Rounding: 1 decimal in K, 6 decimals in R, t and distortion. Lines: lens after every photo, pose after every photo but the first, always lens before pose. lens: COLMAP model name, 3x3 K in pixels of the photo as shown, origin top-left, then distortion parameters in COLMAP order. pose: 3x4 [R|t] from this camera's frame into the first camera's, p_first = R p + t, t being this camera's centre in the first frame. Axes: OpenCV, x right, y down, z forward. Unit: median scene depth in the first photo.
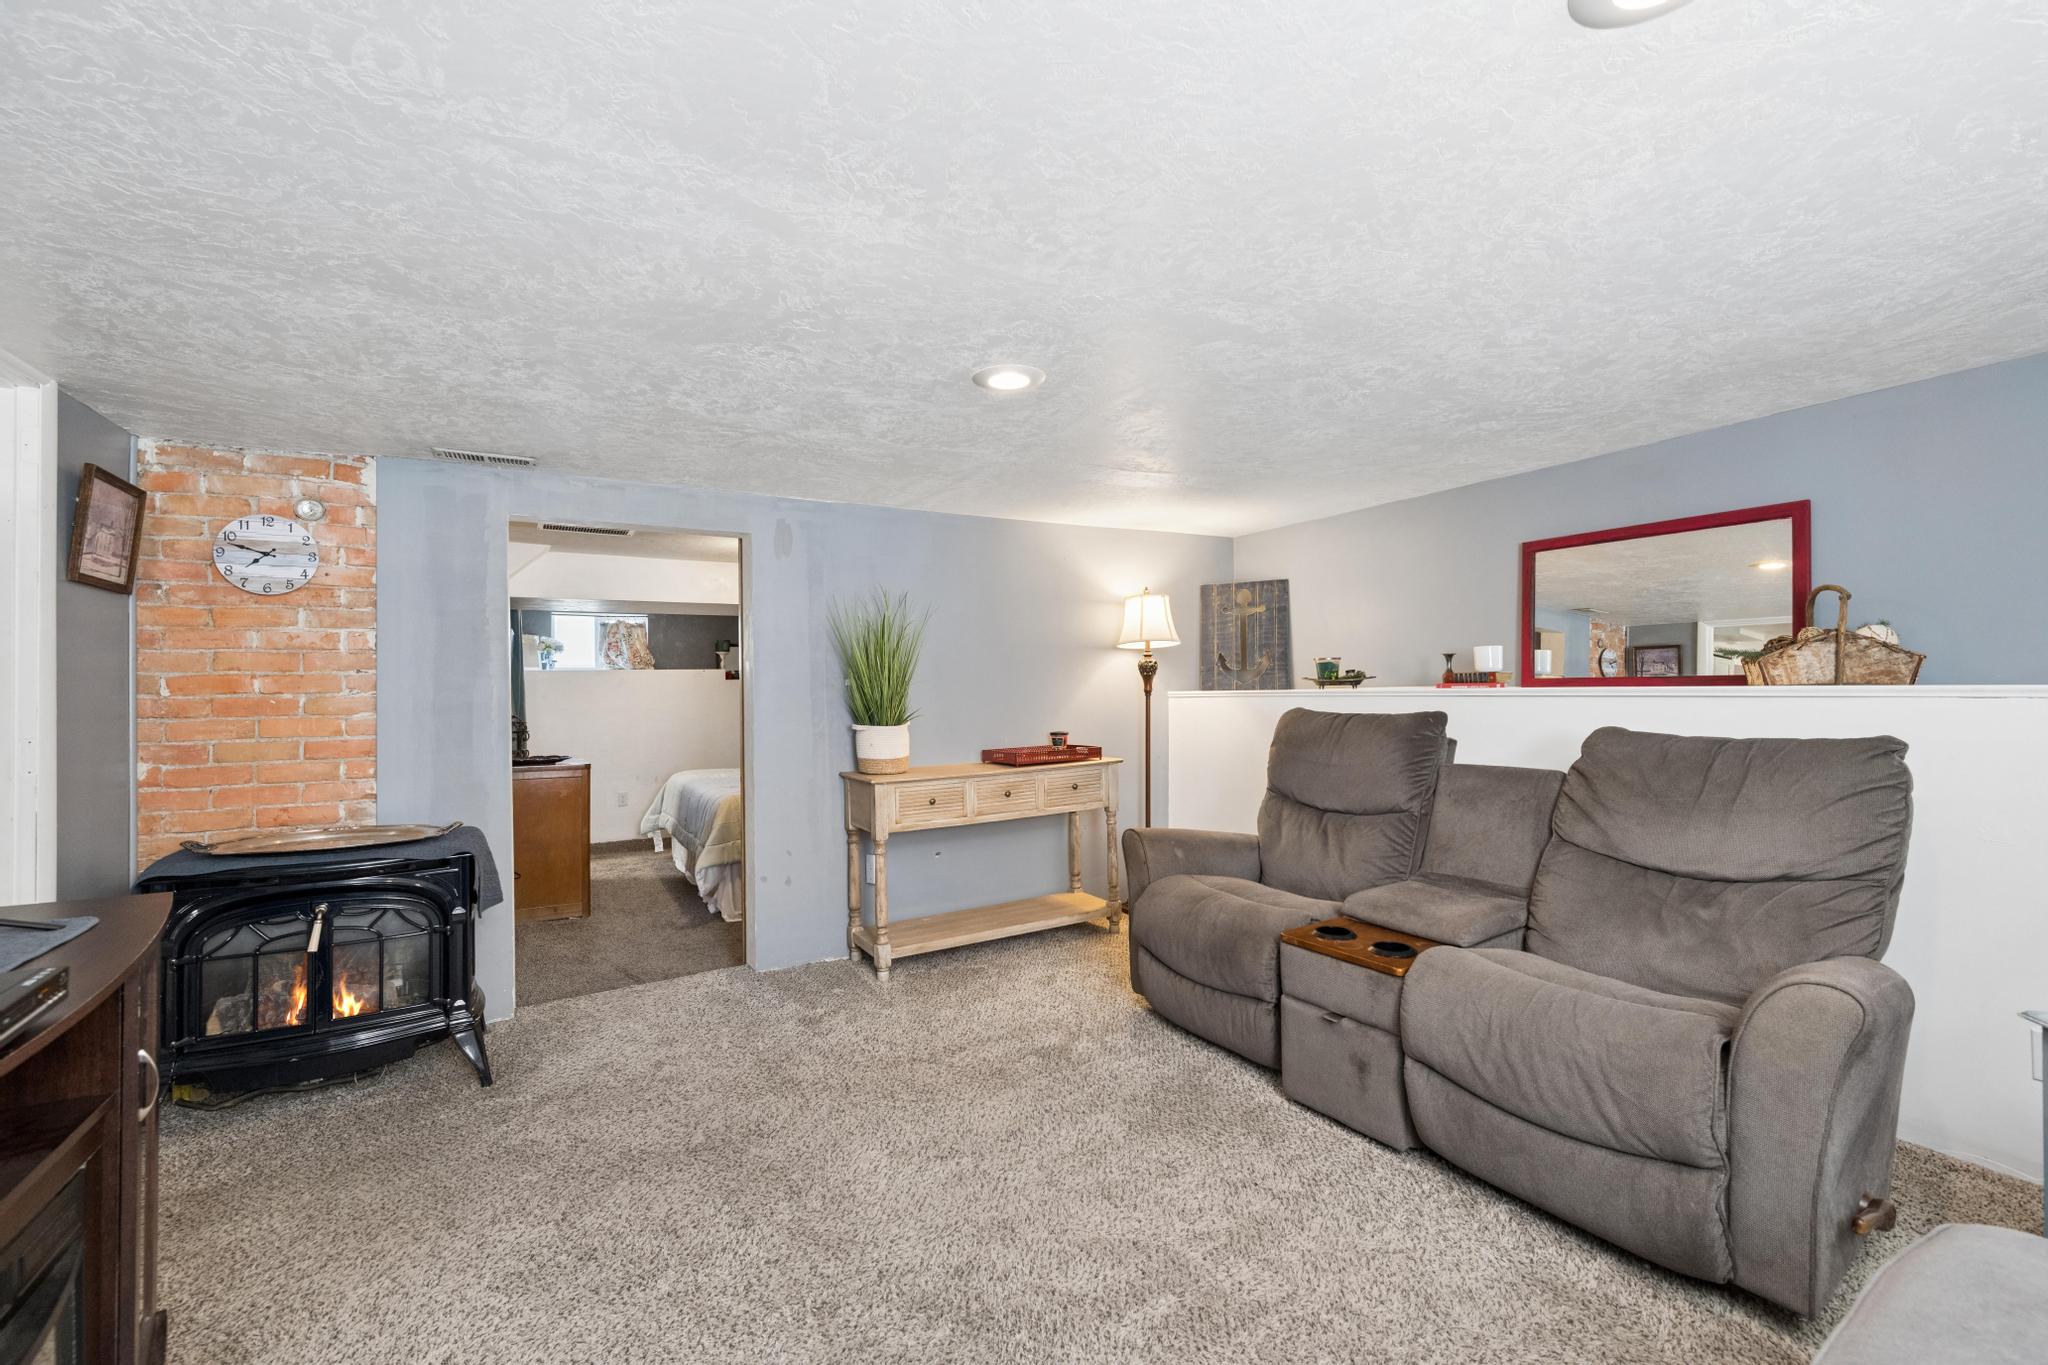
lens RADIAL K [[841.6, 0, 1031.9], [0, 841.6, 672.7], [0, 0, 1]] dist [-0.000254, 0.000012]
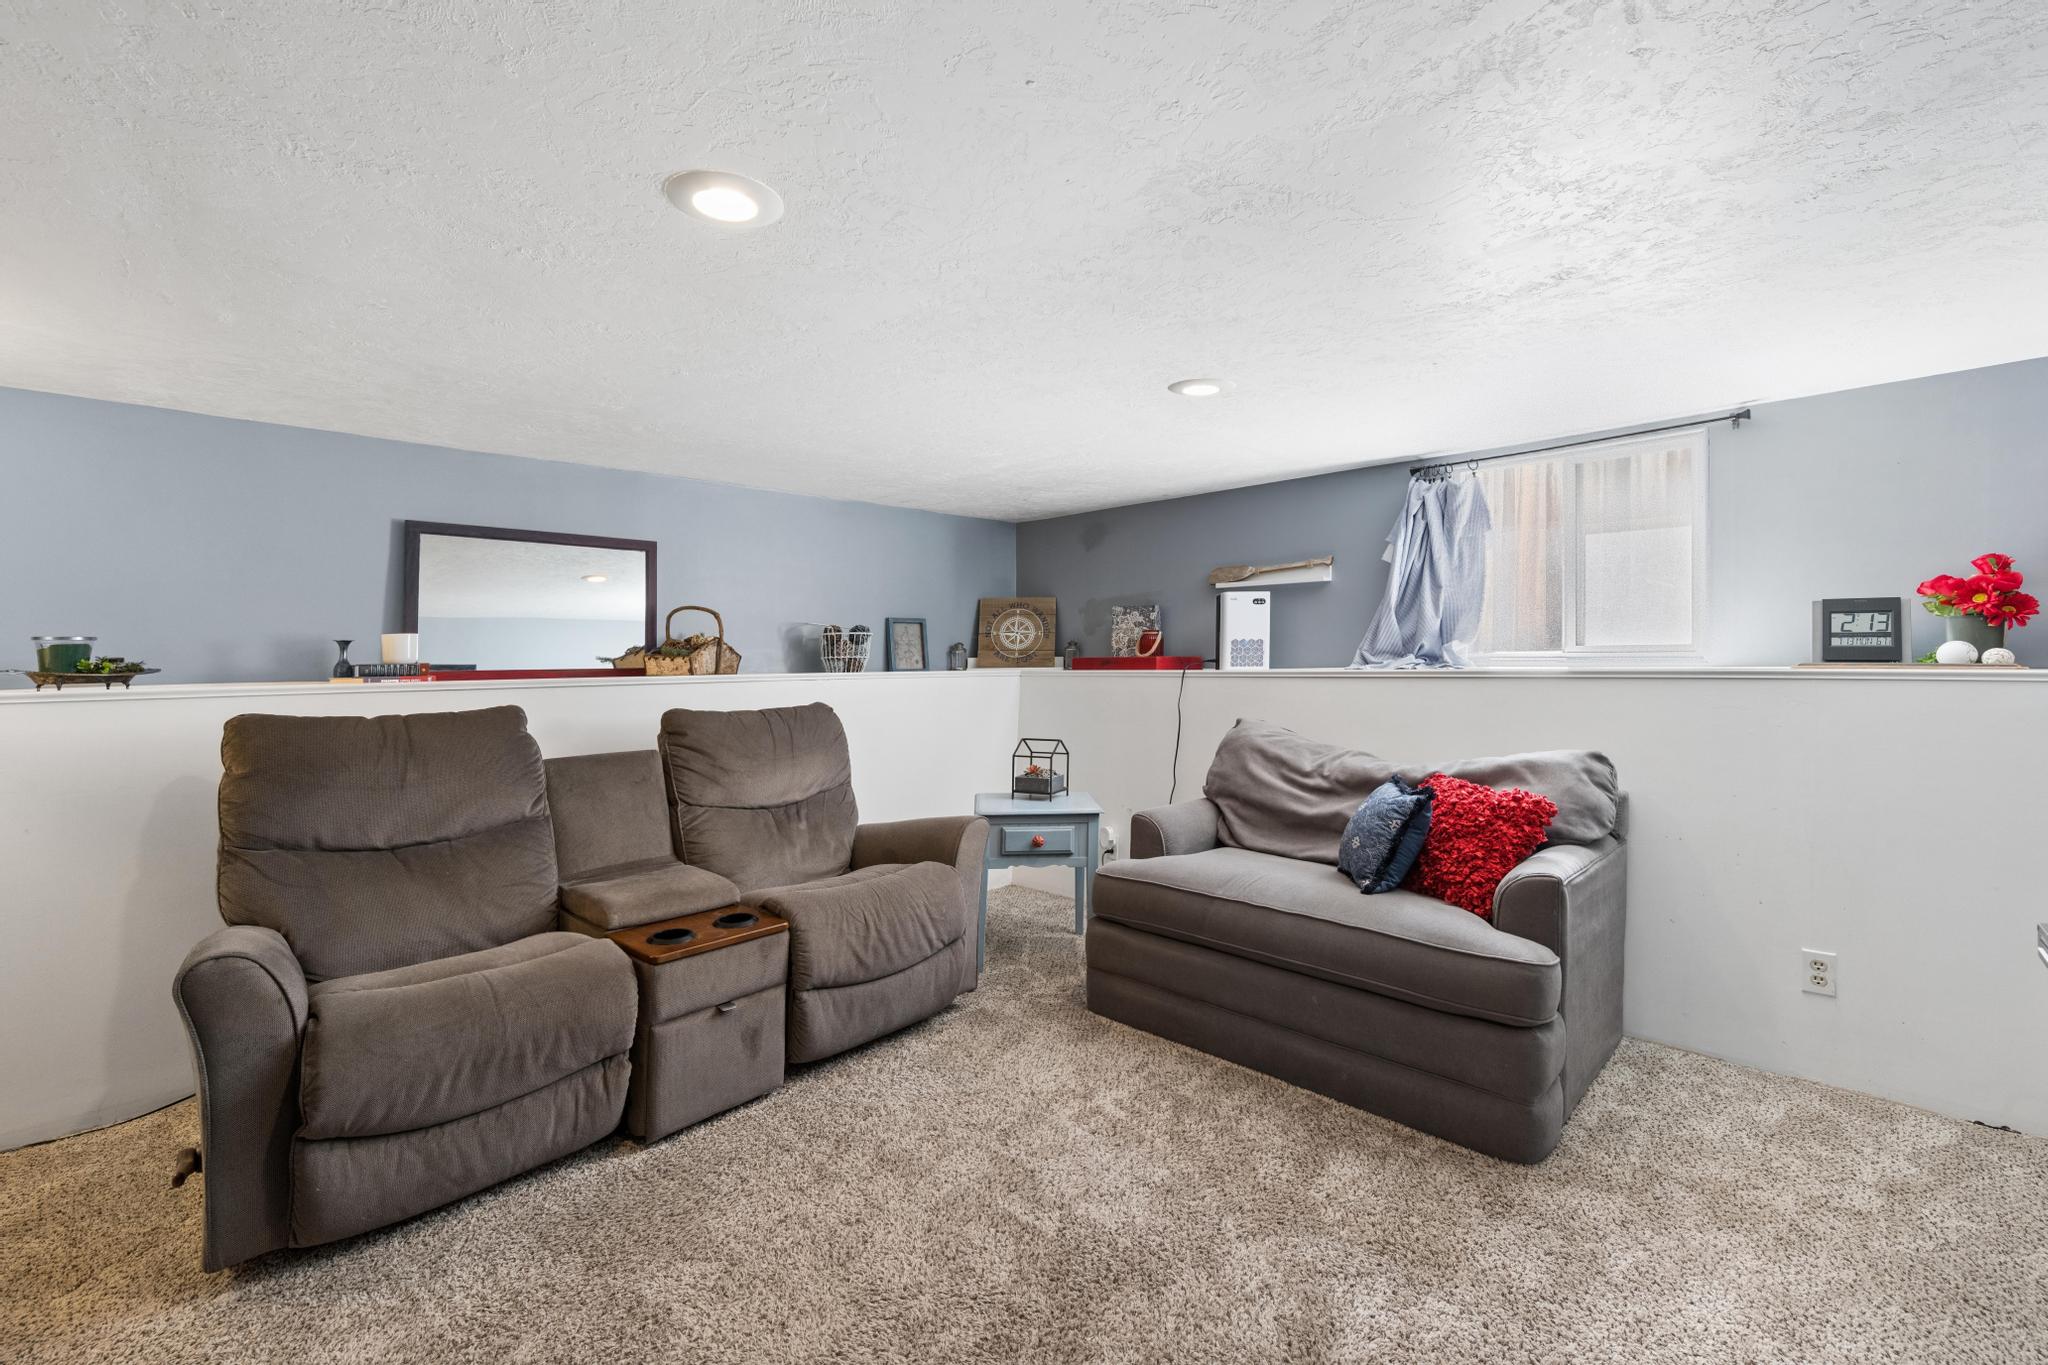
lens RADIAL K [[871.8, 0, 1009.6], [0, 871.8, 674.4], [0, 0, 1]] dist [-0.000695, -0.000199]
pose [[-0.227130, 0.003899, 0.973857, -0.673950], [0.002273, 0.999991, -0.003474, 0.020994], [-0.973862, 0.001425, -0.227137, 0.851233]]
